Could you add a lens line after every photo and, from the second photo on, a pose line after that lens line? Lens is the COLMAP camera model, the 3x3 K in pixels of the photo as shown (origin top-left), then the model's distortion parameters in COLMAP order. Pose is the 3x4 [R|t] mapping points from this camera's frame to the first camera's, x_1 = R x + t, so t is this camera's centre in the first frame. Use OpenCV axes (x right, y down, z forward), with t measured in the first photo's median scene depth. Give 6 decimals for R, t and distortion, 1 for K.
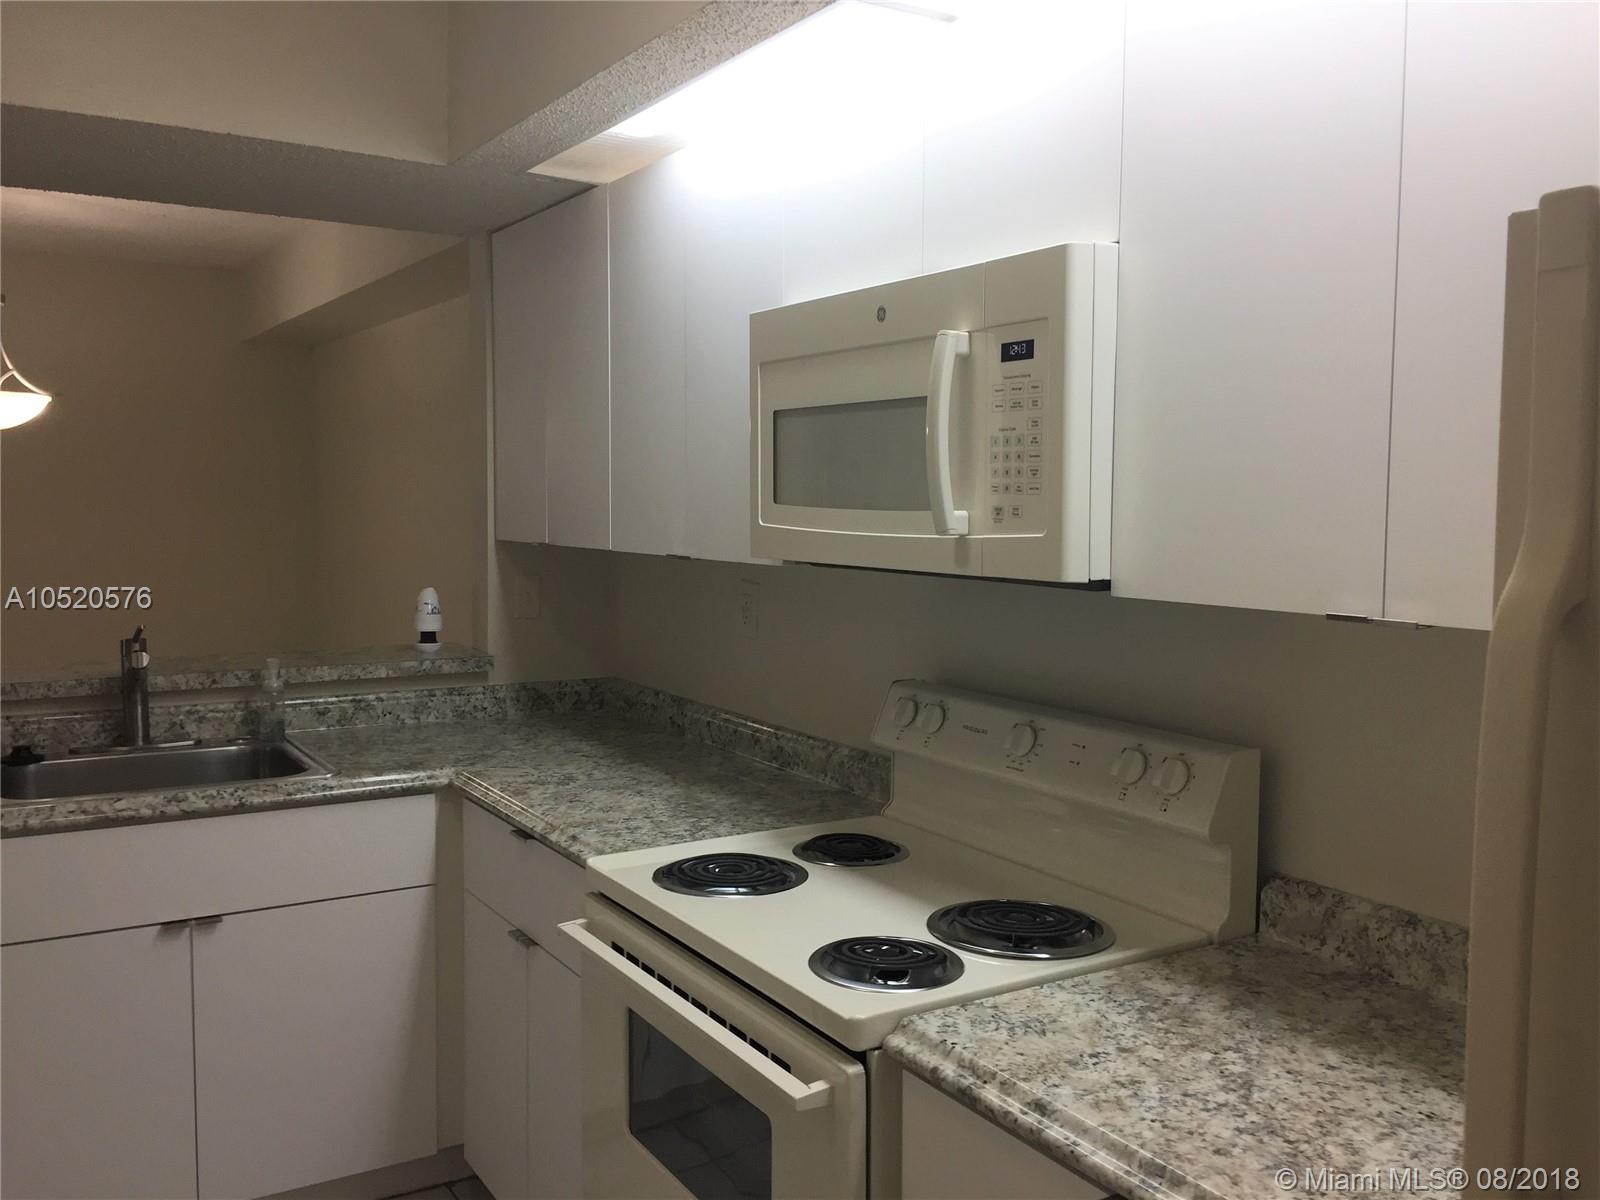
lens RADIAL K [[1349.7, 0, 800.0], [0, 1349.7, 600.0], [0, 0, 1]] dist [0.045459, 0.000345]
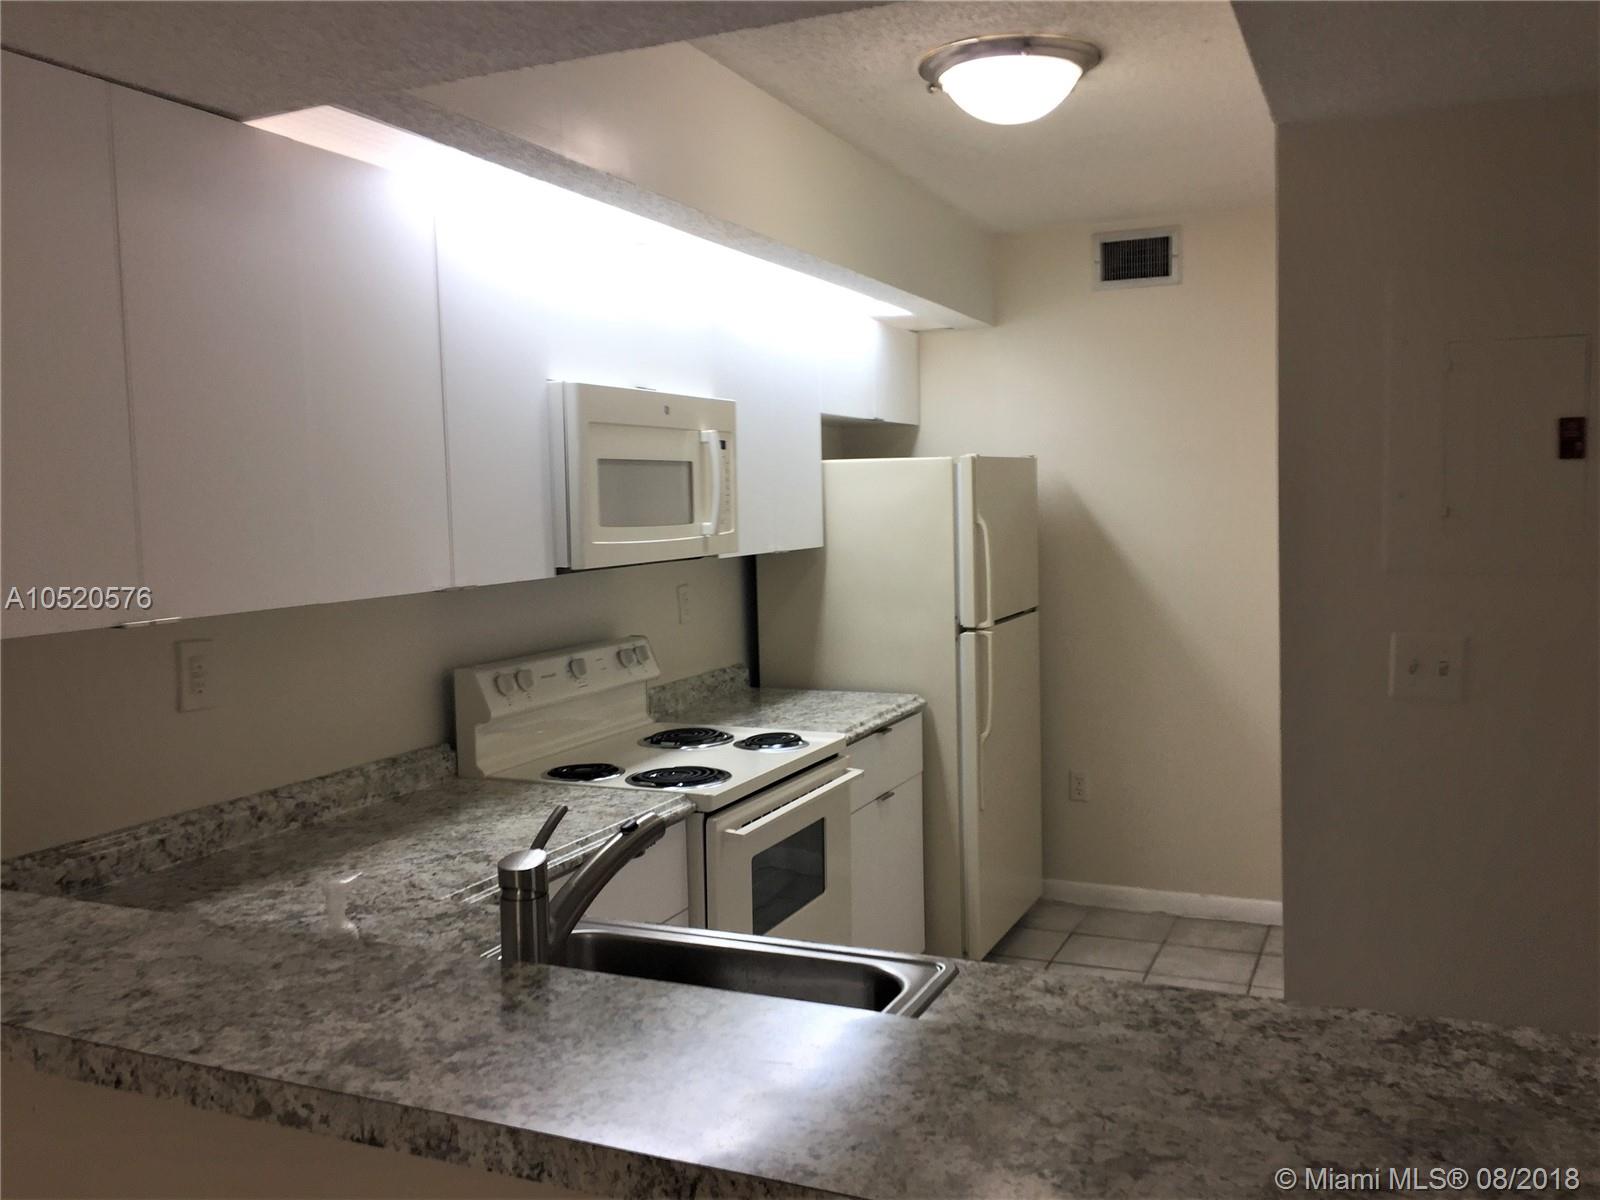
lens RADIAL K [[1349.7, 0, 800.0], [0, 1349.7, 600.0], [0, 0, 1]] dist [0.045459, 0.000345]
pose [[-0.562355, -0.053340, 0.825174, -1.433910], [0.082535, 0.989313, 0.120198, -0.164281], [-0.822767, 0.135700, -0.551942, 1.816291]]
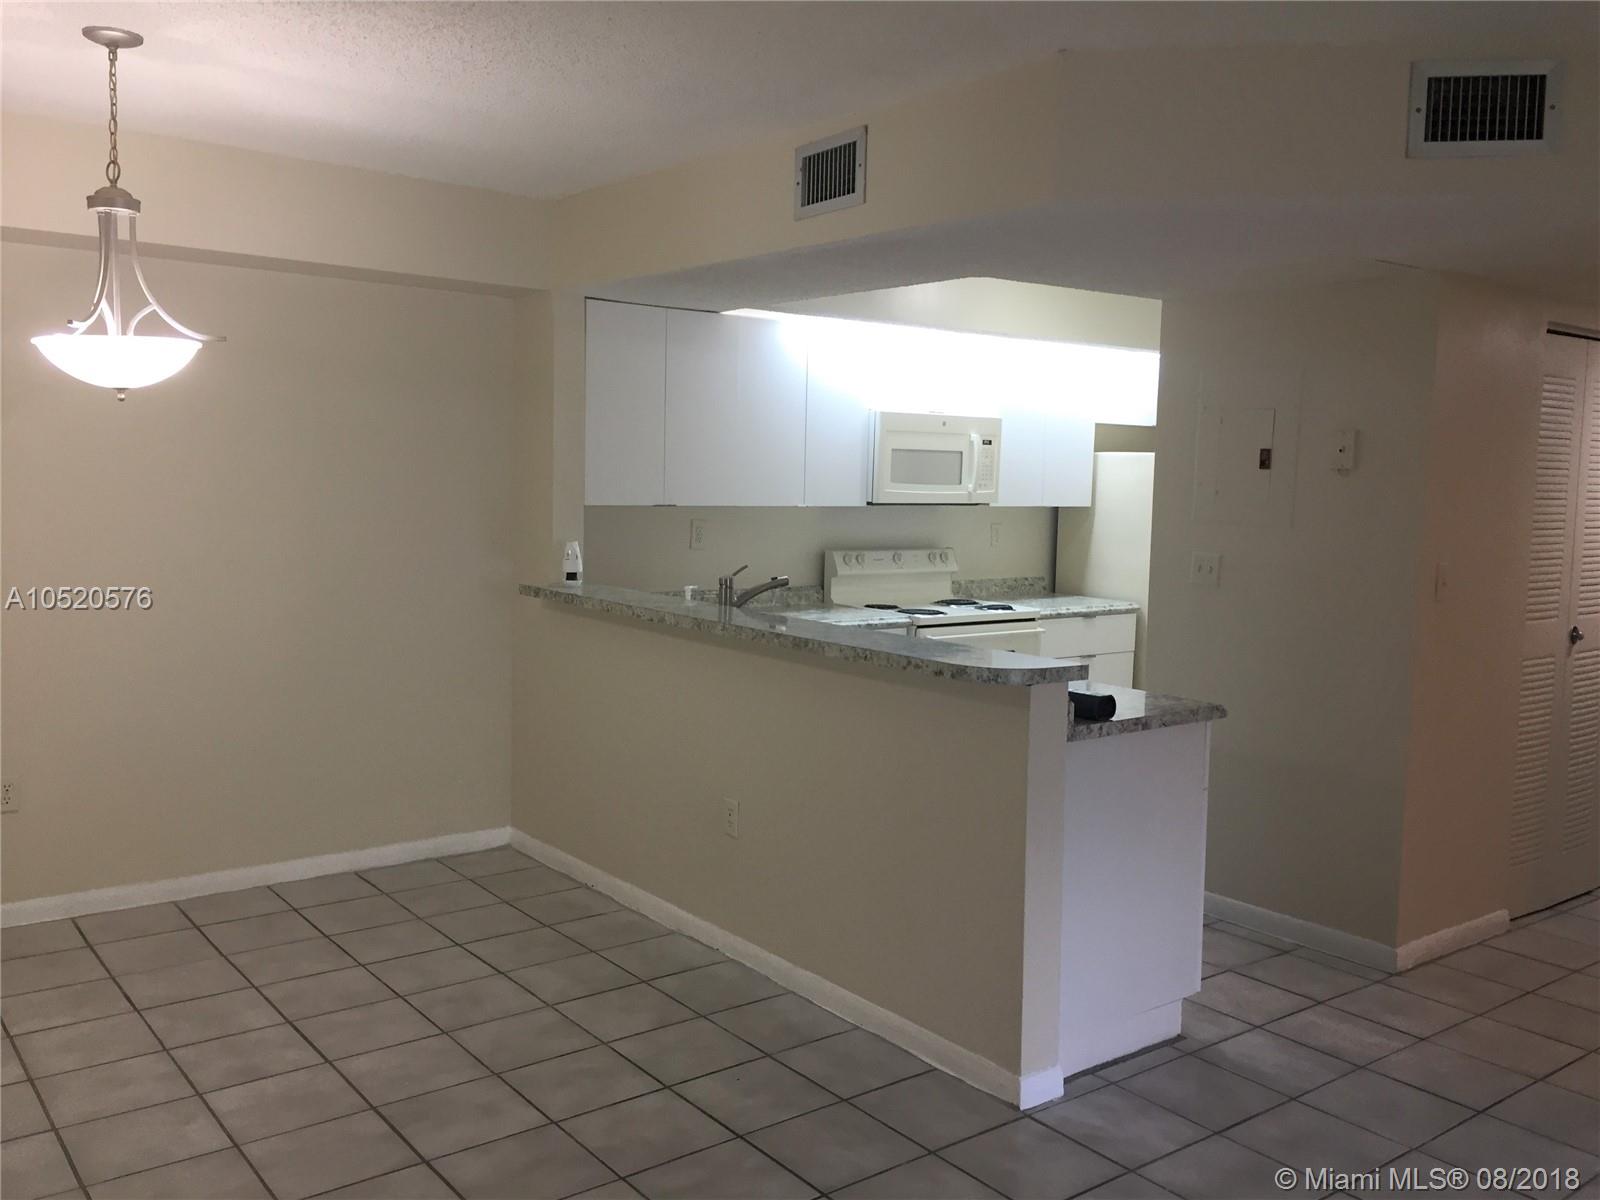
lens RADIAL K [[1349.7, 0, 800.0], [0, 1349.7, 600.0], [0, 0, 1]] dist [0.045459, 0.000345]
pose [[-0.107425, -0.103227, 0.988840, -3.094065], [0.050628, 0.992737, 0.109134, -0.161795], [-0.992923, 0.061787, -0.101419, 1.677875]]
